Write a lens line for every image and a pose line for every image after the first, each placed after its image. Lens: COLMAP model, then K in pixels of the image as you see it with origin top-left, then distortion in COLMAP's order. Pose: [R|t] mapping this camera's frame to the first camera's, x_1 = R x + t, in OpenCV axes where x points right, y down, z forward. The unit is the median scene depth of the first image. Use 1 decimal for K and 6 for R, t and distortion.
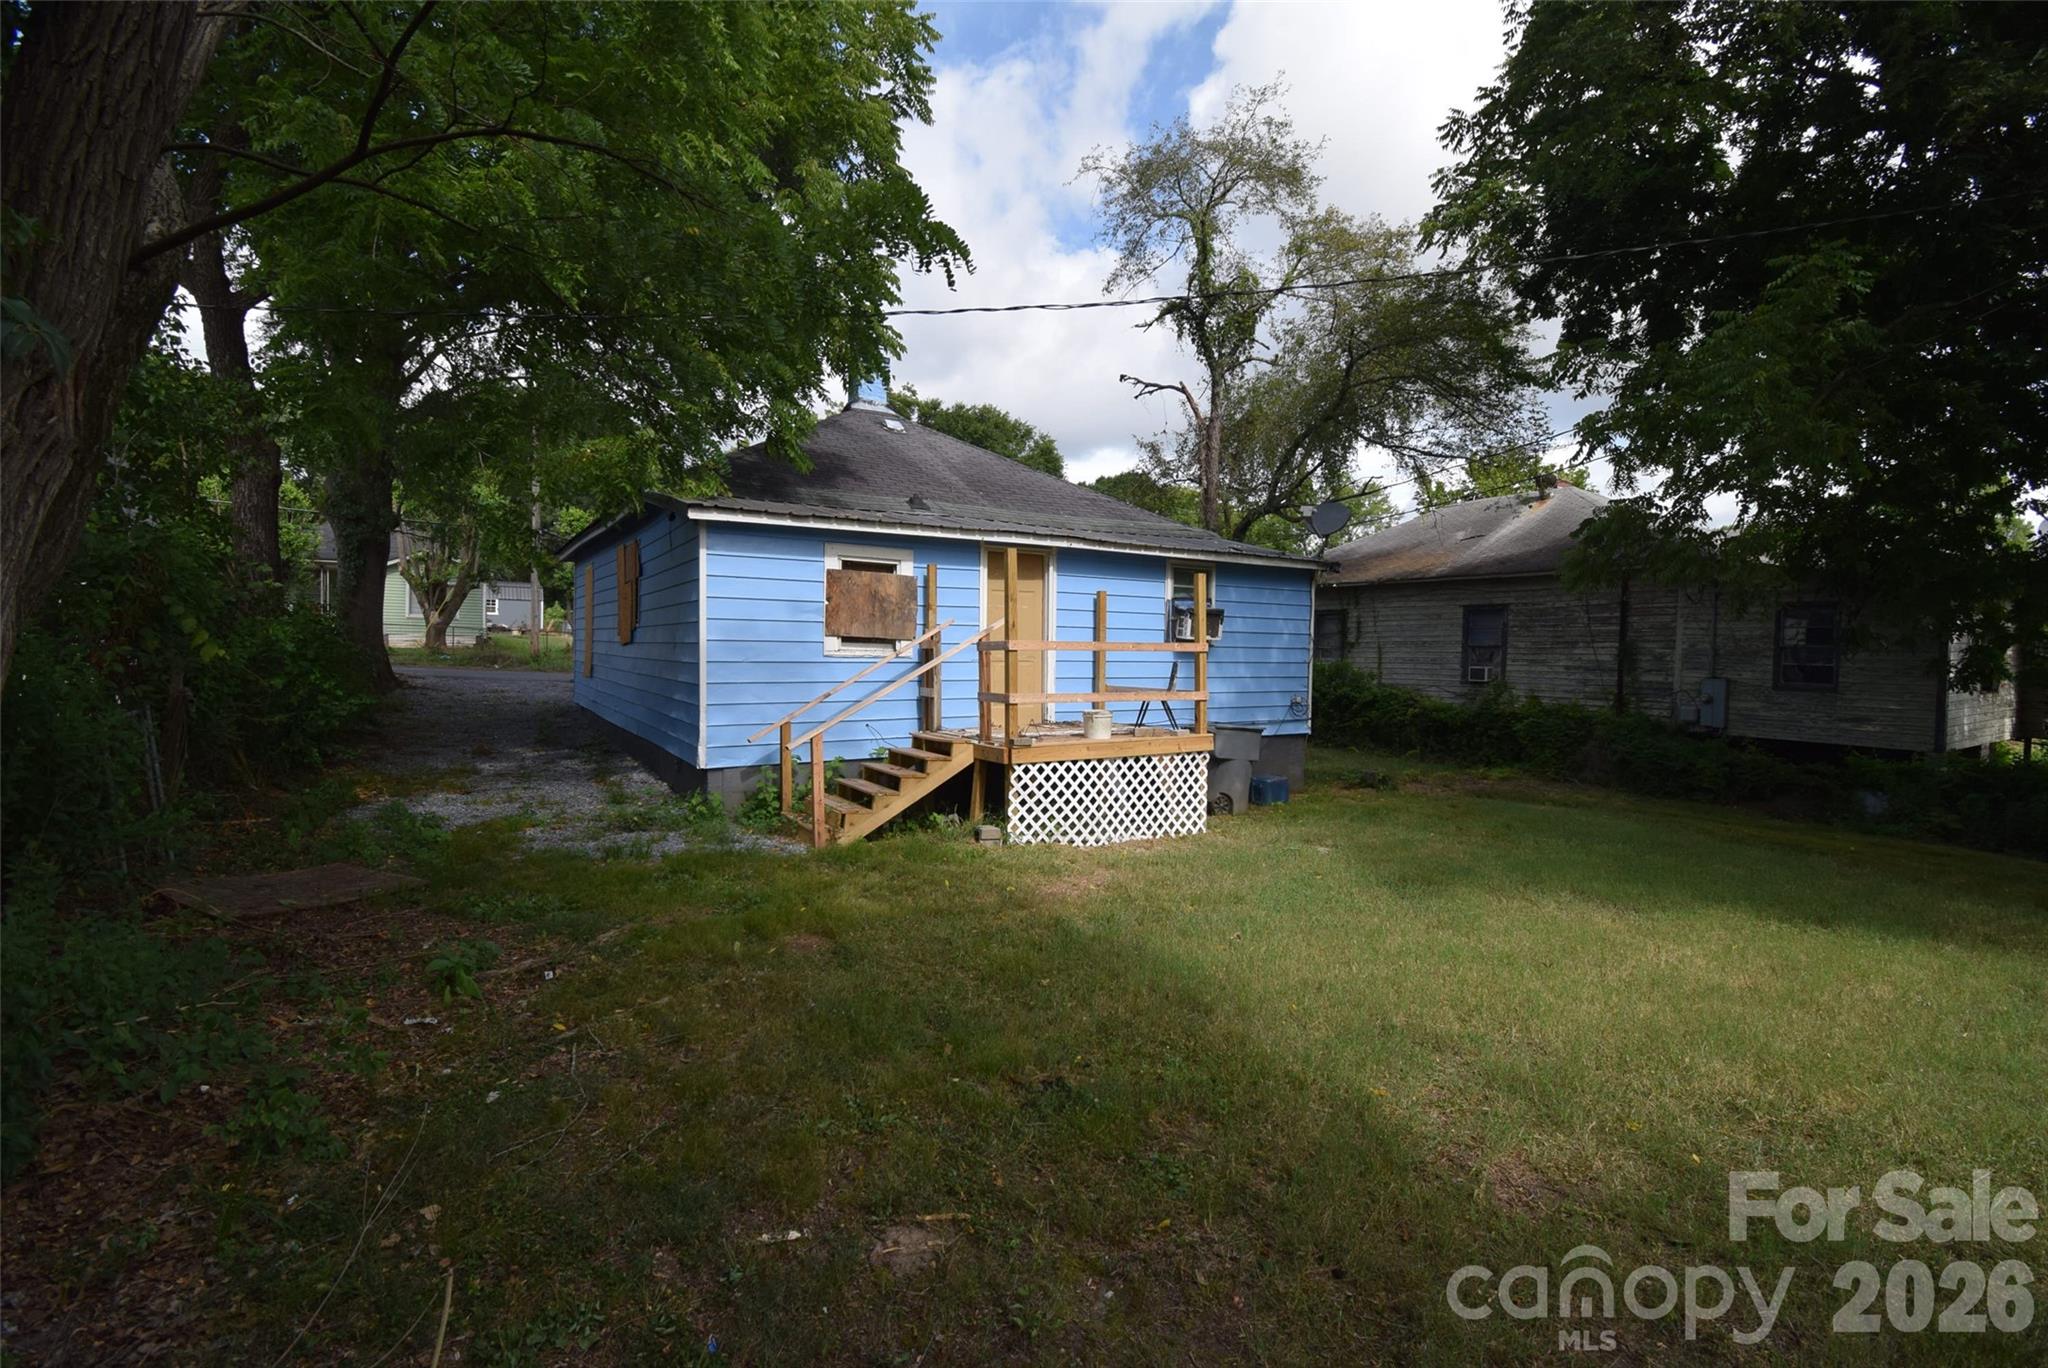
lens RADIAL K [[920.5, 0, 1024.6], [0, 920.5, 681.3], [0, 0, 1]] dist [0.000671, 0.000080]
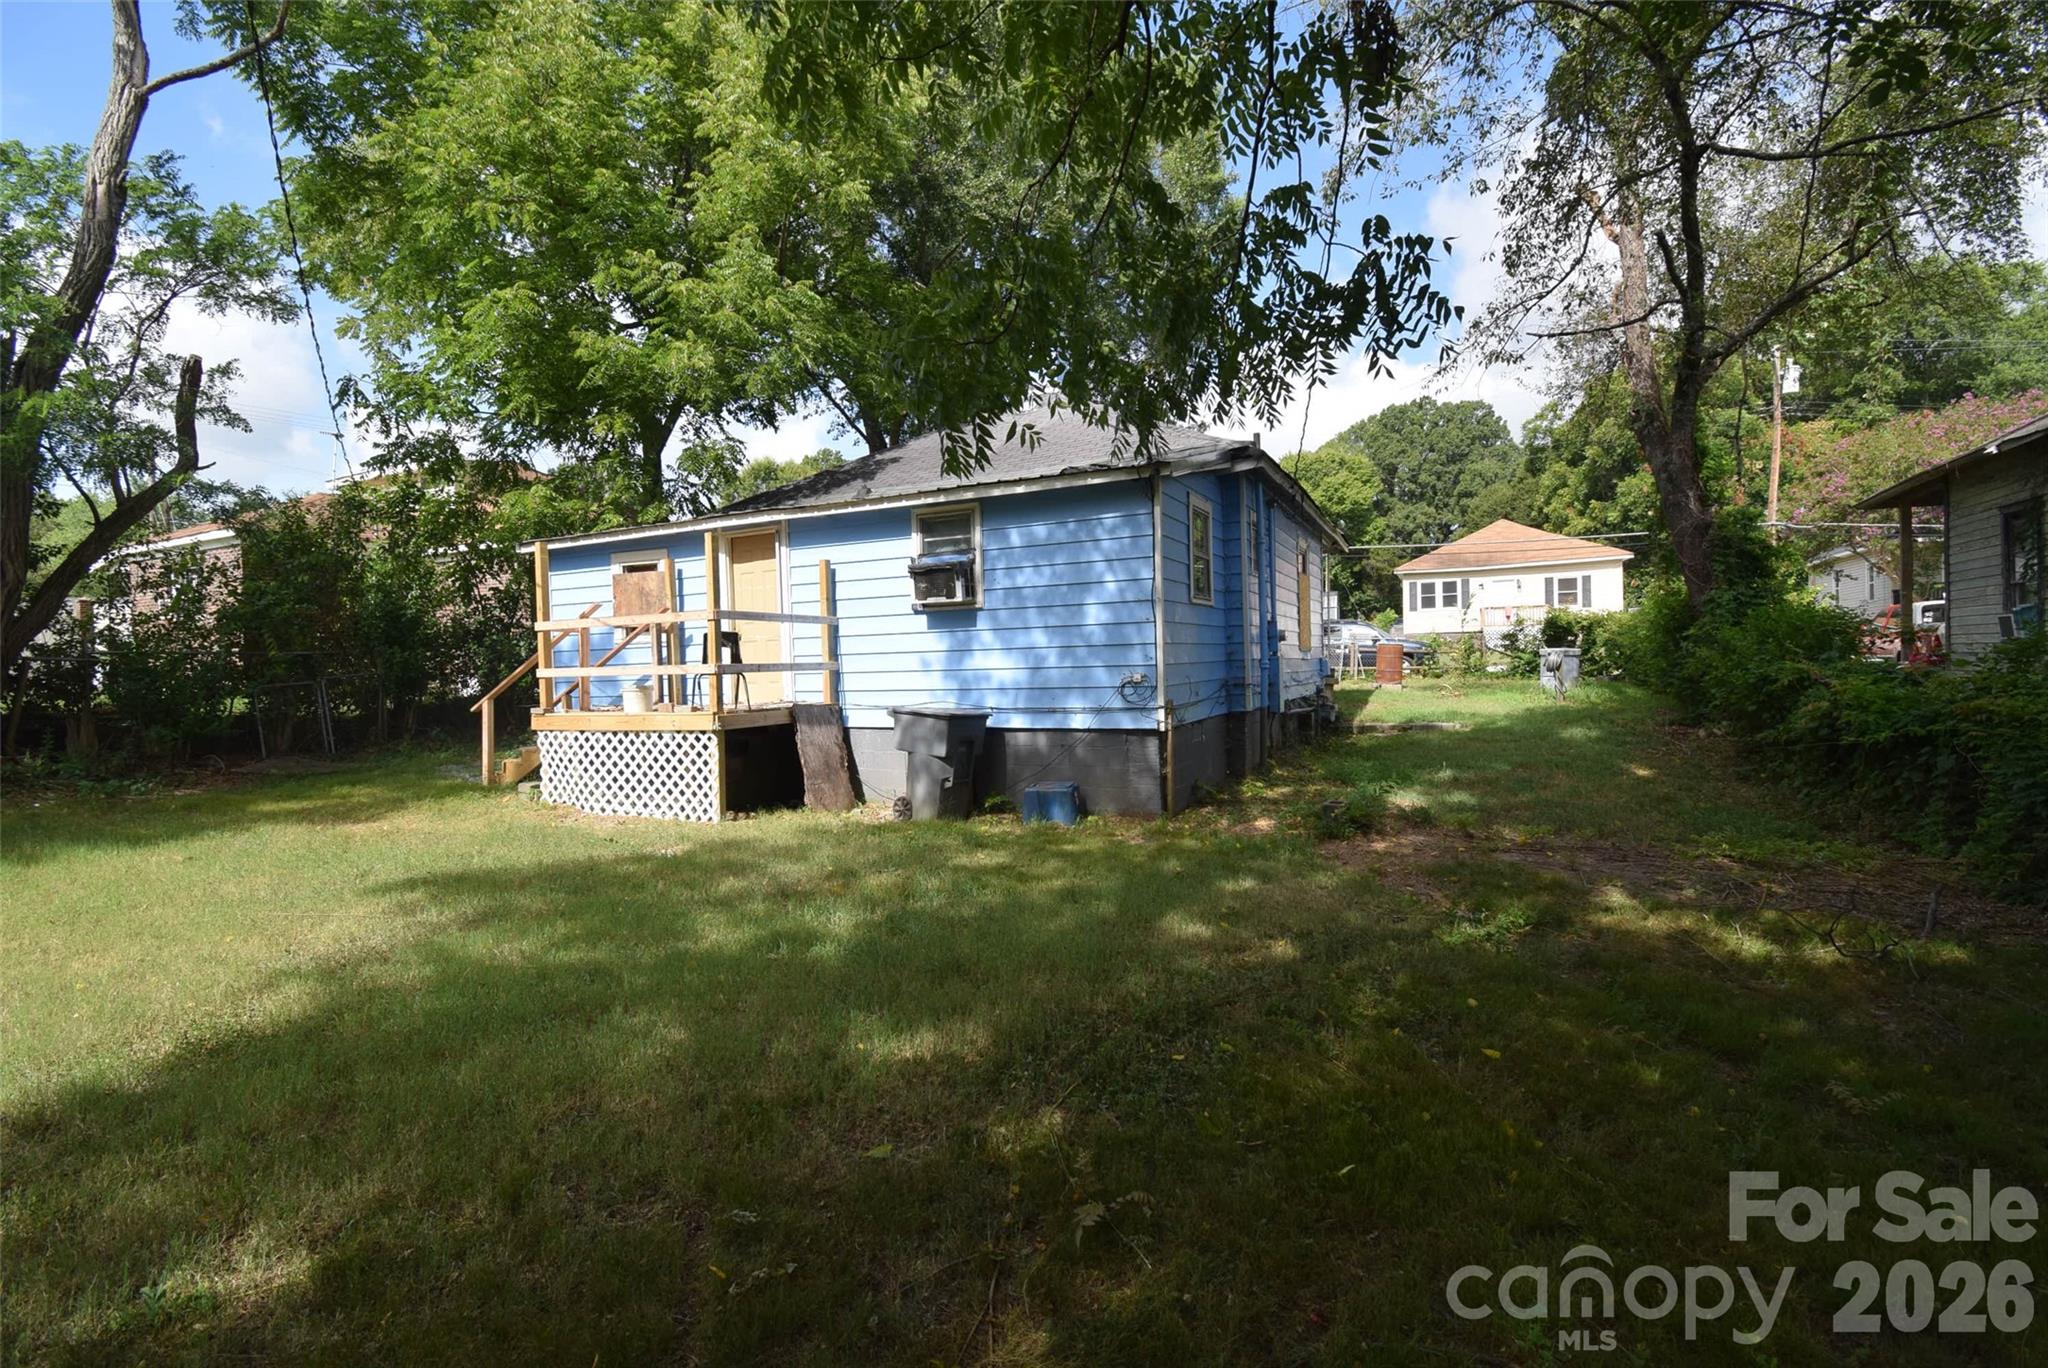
lens RADIAL K [[920.5, 0, 1024.6], [0, 920.5, 685.6], [0, 0, 1]] dist [0.000671, 0.000080]
pose [[0.539661, -0.007796, -0.841846, 0.991955], [0.009217, 0.999952, -0.003351, 0.033335], [0.841832, -0.005951, 0.539707, 0.688211]]
